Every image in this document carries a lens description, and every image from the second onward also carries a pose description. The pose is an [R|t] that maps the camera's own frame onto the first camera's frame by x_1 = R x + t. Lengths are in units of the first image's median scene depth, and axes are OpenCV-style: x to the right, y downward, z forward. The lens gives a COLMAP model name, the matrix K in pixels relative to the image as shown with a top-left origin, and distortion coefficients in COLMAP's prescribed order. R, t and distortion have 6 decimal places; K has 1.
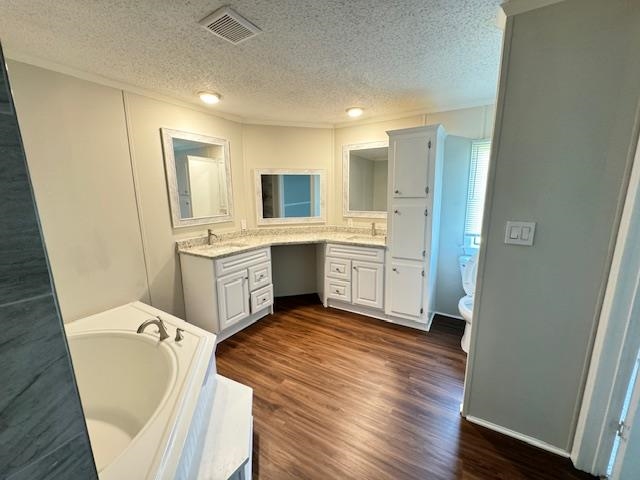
lens RADIAL K [[256.5, 0, 320.0], [0, 256.5, 240.0], [0, 0, 1]] dist [0.000948, -0.000013]
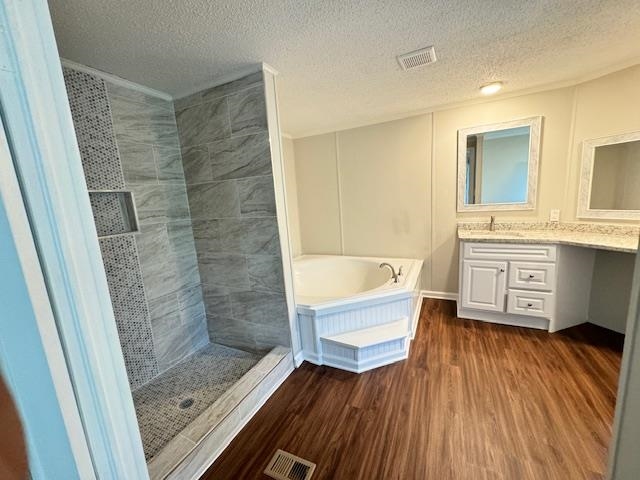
lens RADIAL K [[256.5, 0, 320.0], [0, 256.5, 240.0], [0, 0, 1]] dist [0.000948, -0.000013]
pose [[0.090126, 0.175945, -0.980266, 0.544220], [-0.119147, 0.979107, 0.164782, -0.035370], [0.988778, 0.101945, 0.109206, 0.226091]]
